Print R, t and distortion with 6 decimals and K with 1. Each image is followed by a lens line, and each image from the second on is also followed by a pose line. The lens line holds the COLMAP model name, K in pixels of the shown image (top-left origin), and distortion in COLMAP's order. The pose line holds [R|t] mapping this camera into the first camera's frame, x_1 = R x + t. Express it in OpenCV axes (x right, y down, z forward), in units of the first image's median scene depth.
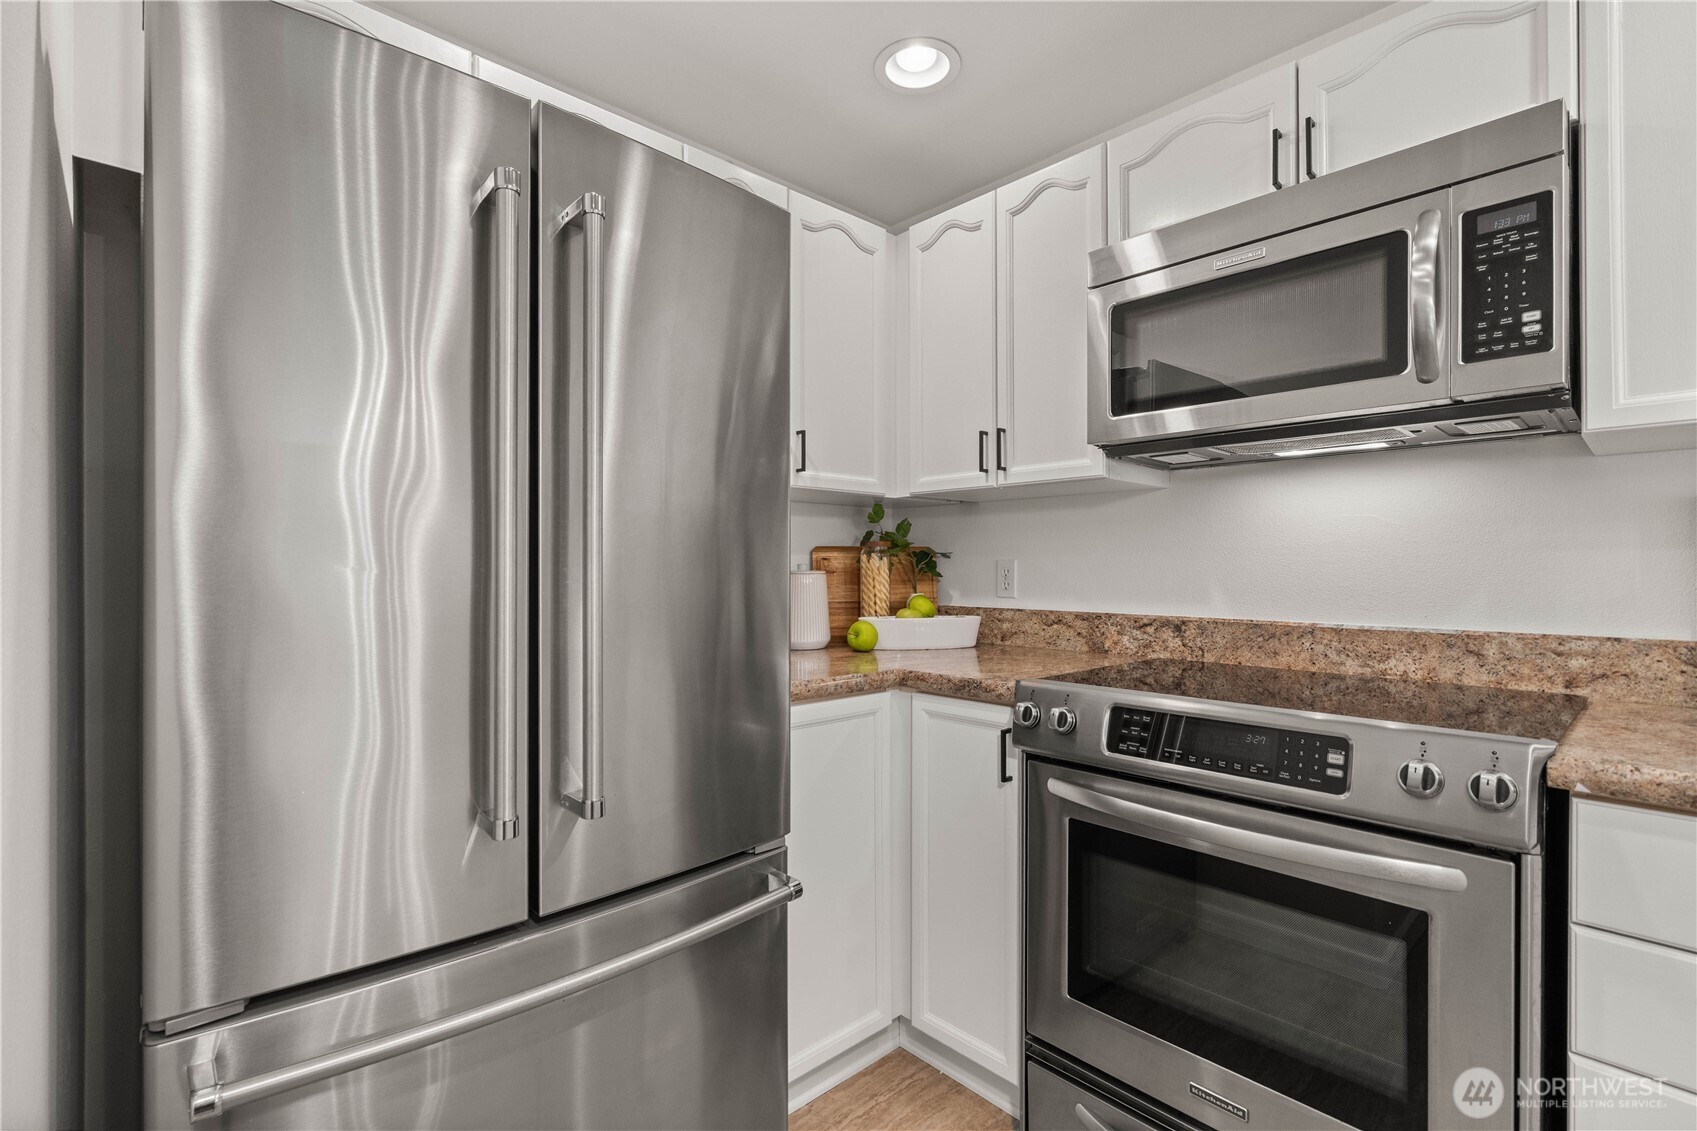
lens RADIAL K [[776.1, 0, 837.9], [0, 776.1, 569.8], [0, 0, 1]] dist [-0.005847, 0.002604]
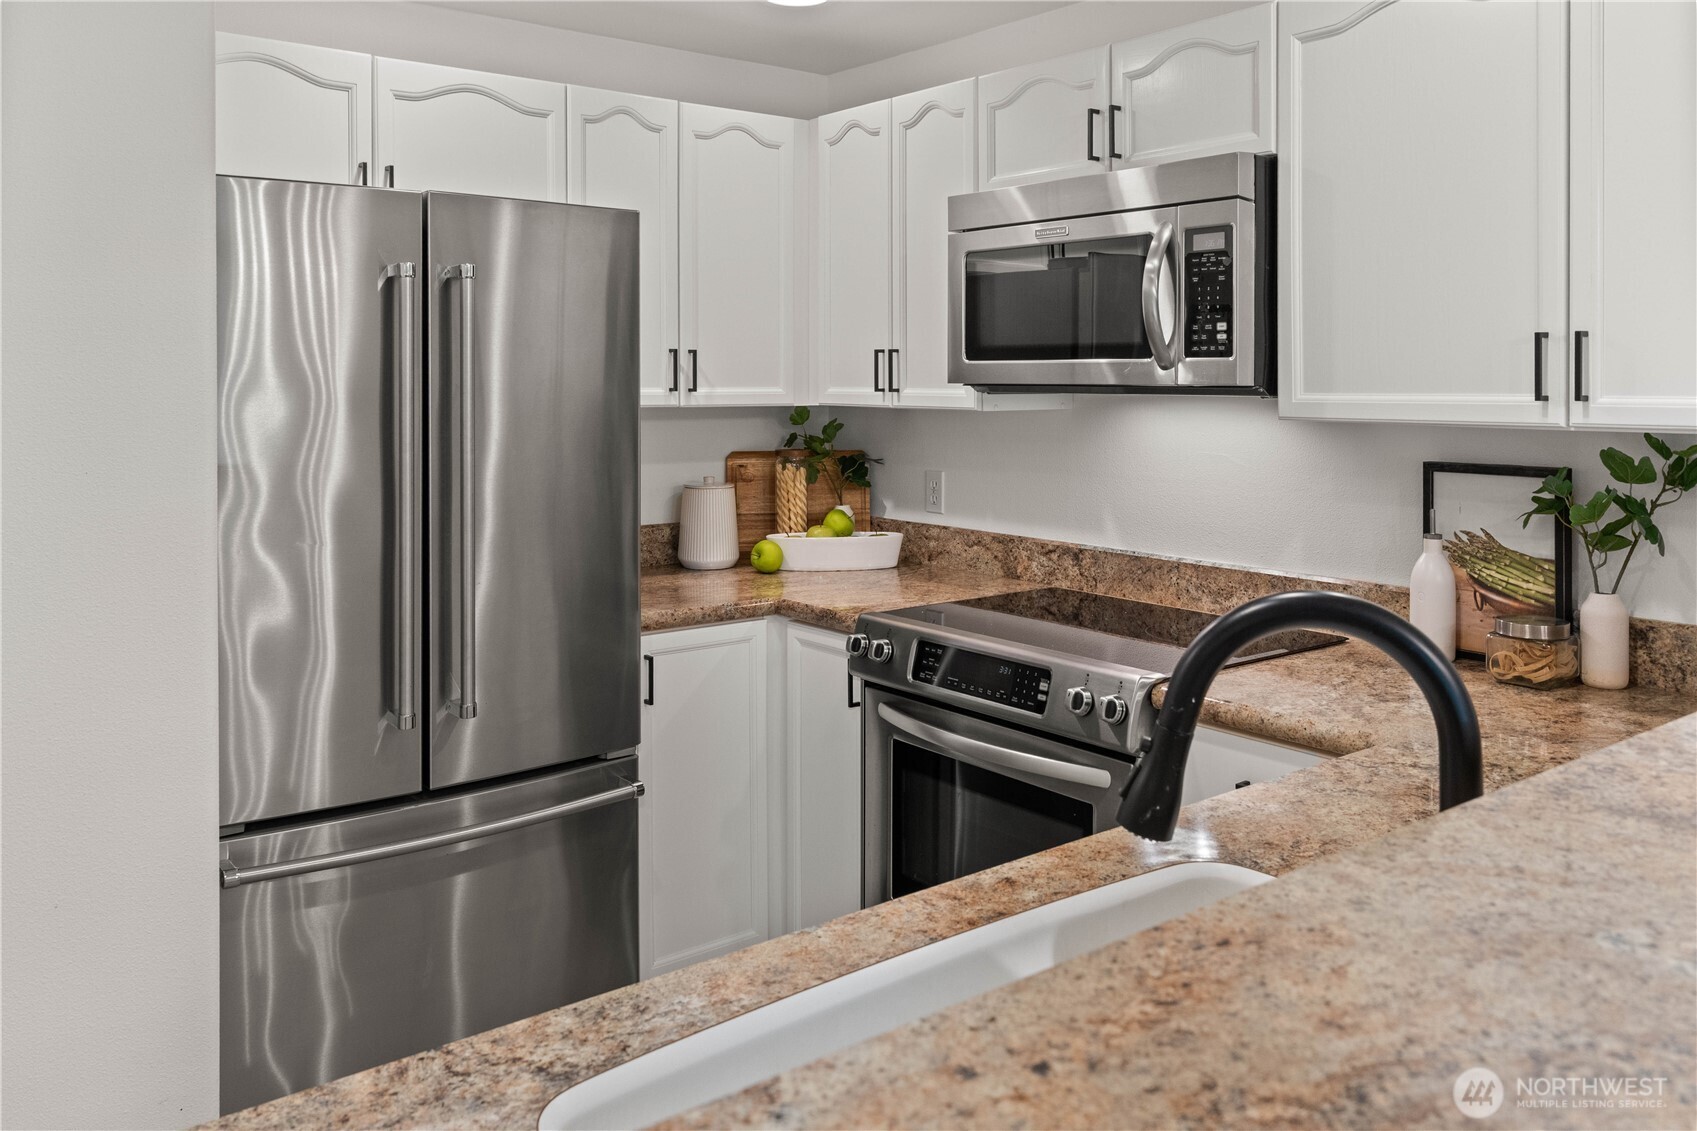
lens RADIAL K [[1347.7, 0, 825.6], [0, 1347.7, 384.8], [0, 0, 1]] dist [0.013468, -0.006549]
pose [[0.995991, -0.000712, -0.089455, 0.323982], [0.001336, 0.999975, 0.006917, -0.174503], [0.089448, -0.007009, 0.995967, -0.807579]]
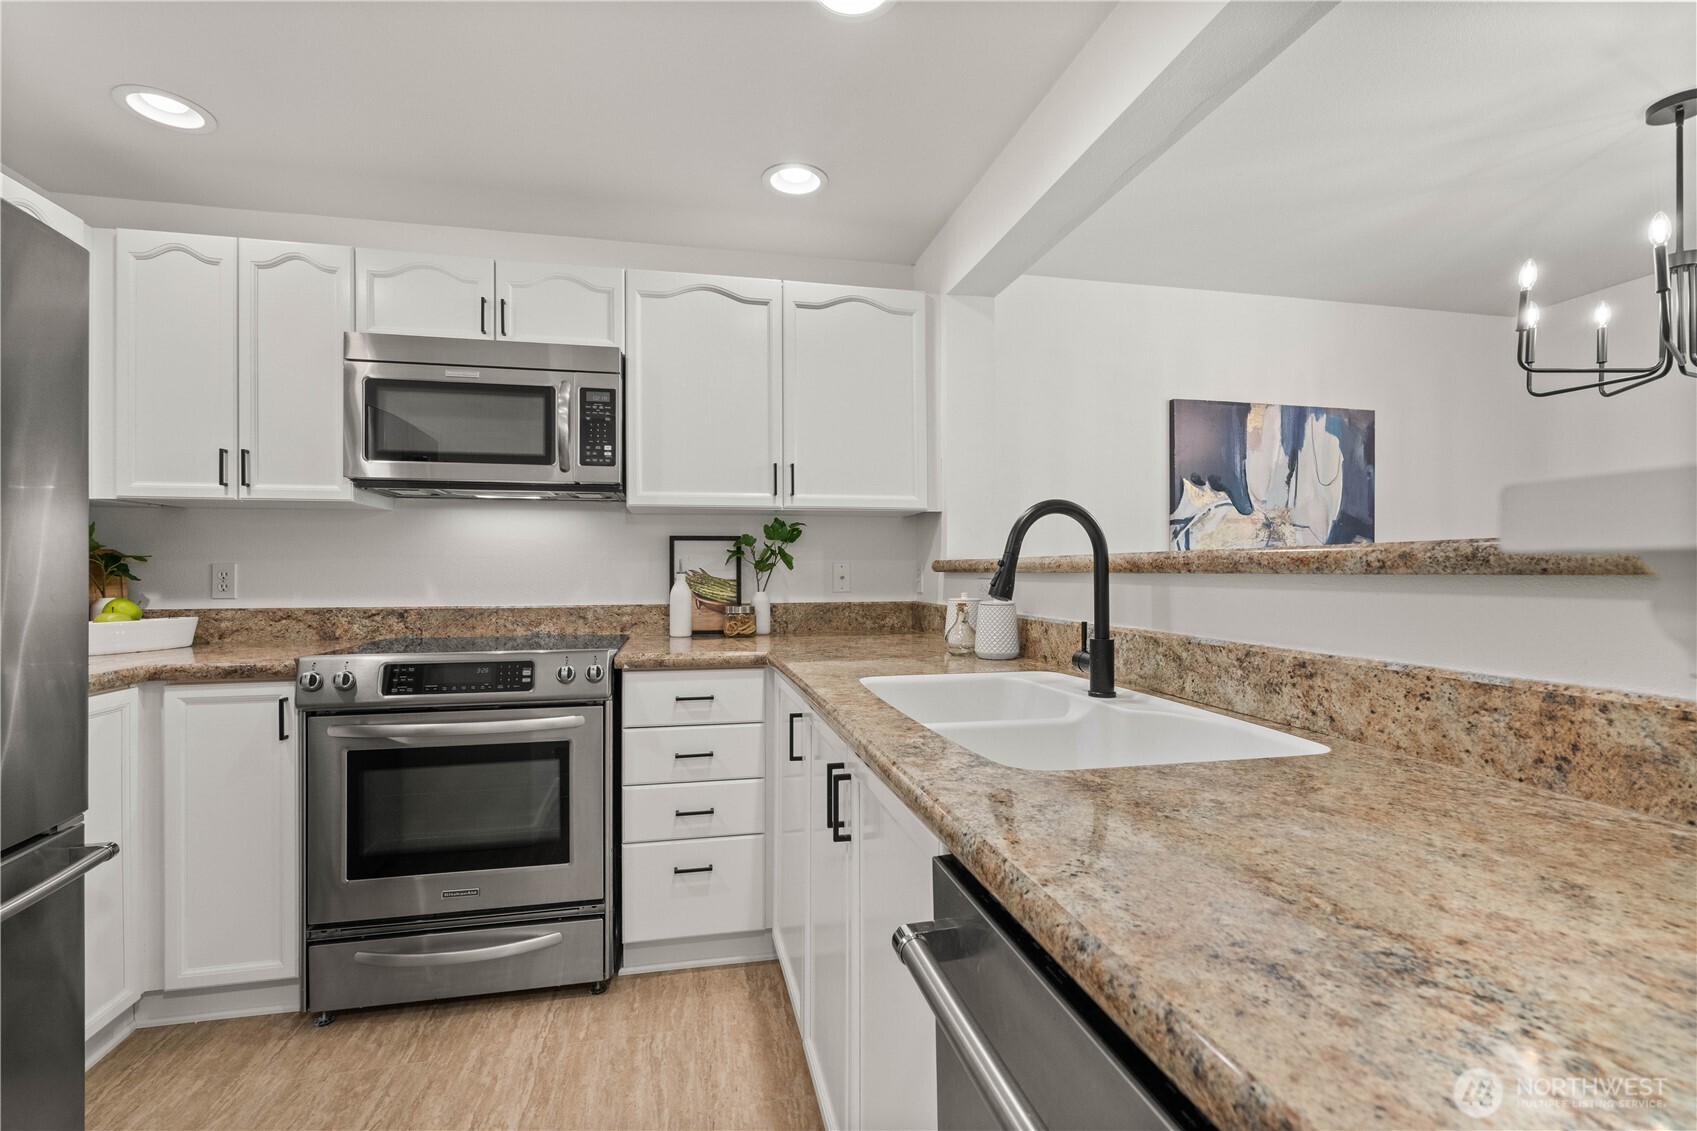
lens RADIAL K [[776.1, 0, 856.5], [0, 776.1, 566.4], [0, 0, 1]] dist [-0.005847, 0.002604]
pose [[0.498970, 0.003636, 0.866611, -0.386614], [0.003760, 0.999973, -0.006360, 0.001681], [-0.866611, 0.006432, 0.498943, -0.414512]]
